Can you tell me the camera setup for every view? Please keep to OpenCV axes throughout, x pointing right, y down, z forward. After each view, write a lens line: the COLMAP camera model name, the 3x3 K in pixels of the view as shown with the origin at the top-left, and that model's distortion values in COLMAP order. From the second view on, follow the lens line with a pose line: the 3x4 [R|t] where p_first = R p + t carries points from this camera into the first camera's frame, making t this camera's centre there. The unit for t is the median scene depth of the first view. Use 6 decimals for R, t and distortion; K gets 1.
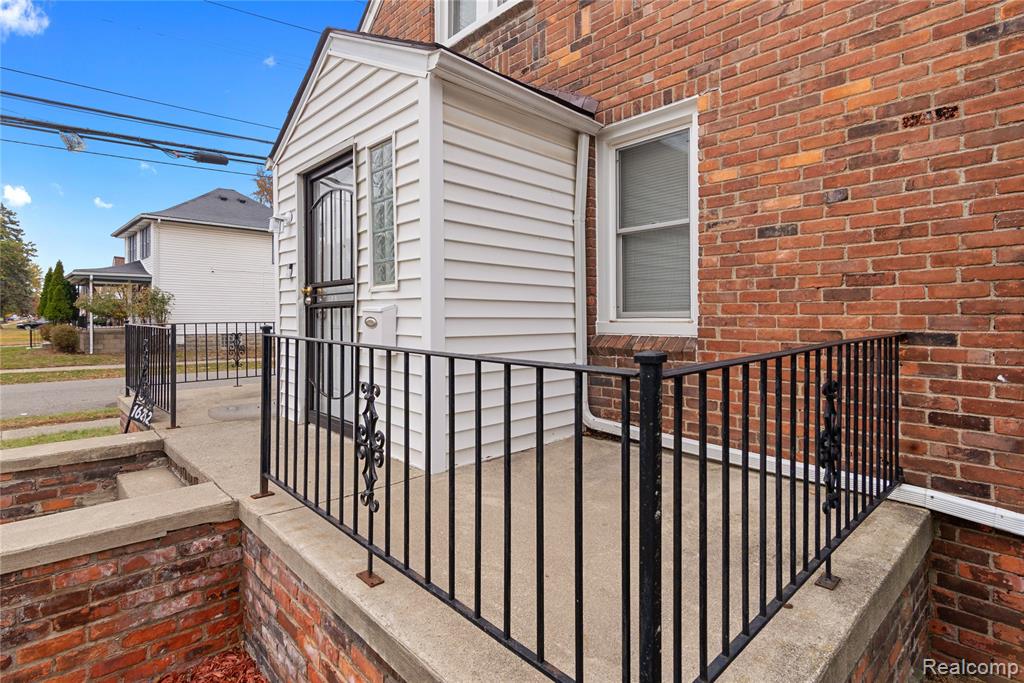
lens RADIAL K [[493.3, 0, 521.5], [0, 493.3, 319.7], [0, 0, 1]] dist [0.004326, -0.000588]
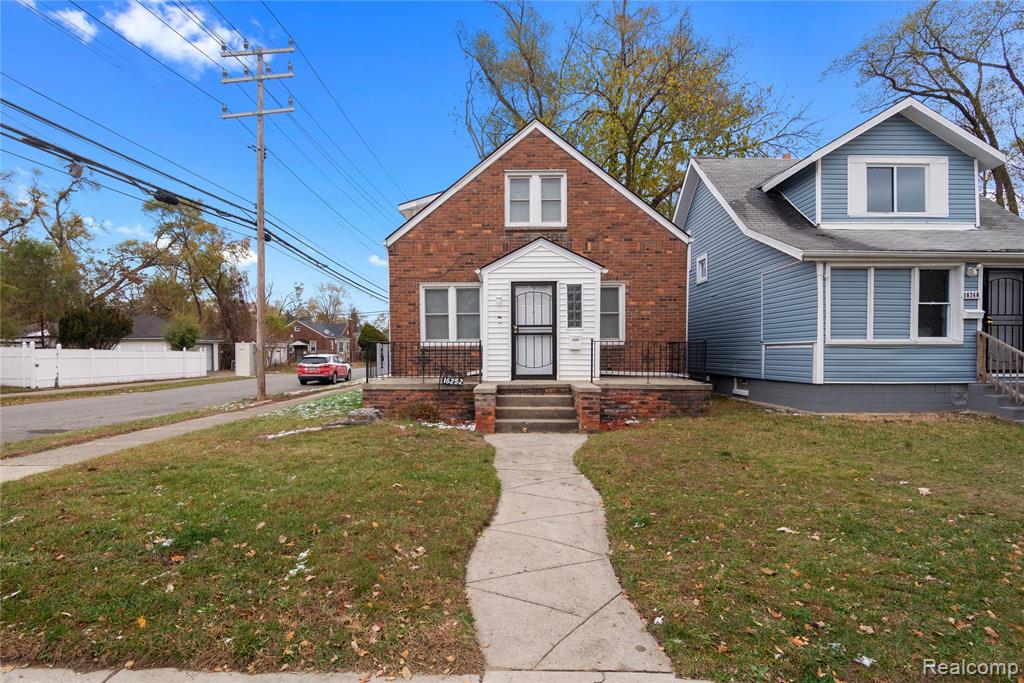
lens RADIAL K [[508.5, 0, 517.1], [0, 508.5, 347.8], [0, 0, 1]] dist [-0.014311, 0.001236]
pose [[0.687190, 0.003792, 0.726468, -2.767553], [0.008361, 0.999879, -0.013129, 0.092959], [-0.726429, 0.015096, 0.687075, -0.965918]]
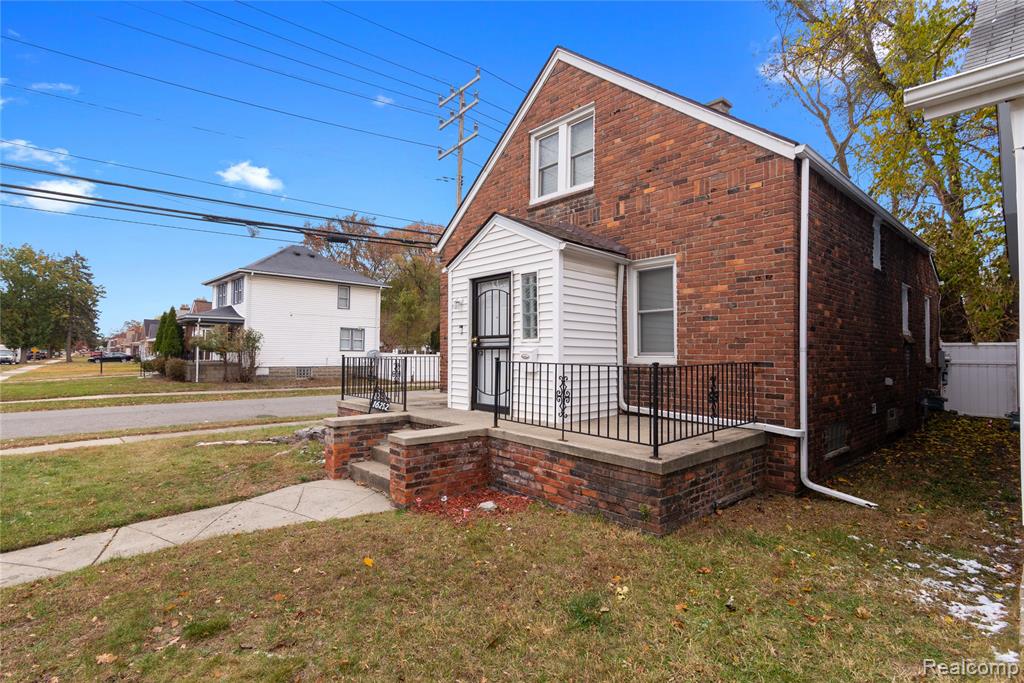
lens RADIAL K [[493.3, 0, 520.0], [0, 493.3, 334.7], [0, 0, 1]] dist [0.004326, -0.000588]
pose [[0.999923, 0.007376, -0.009990, -0.281095], [-0.007830, 0.998901, -0.046201, 0.008708], [0.009638, 0.046275, 0.998882, -1.063793]]
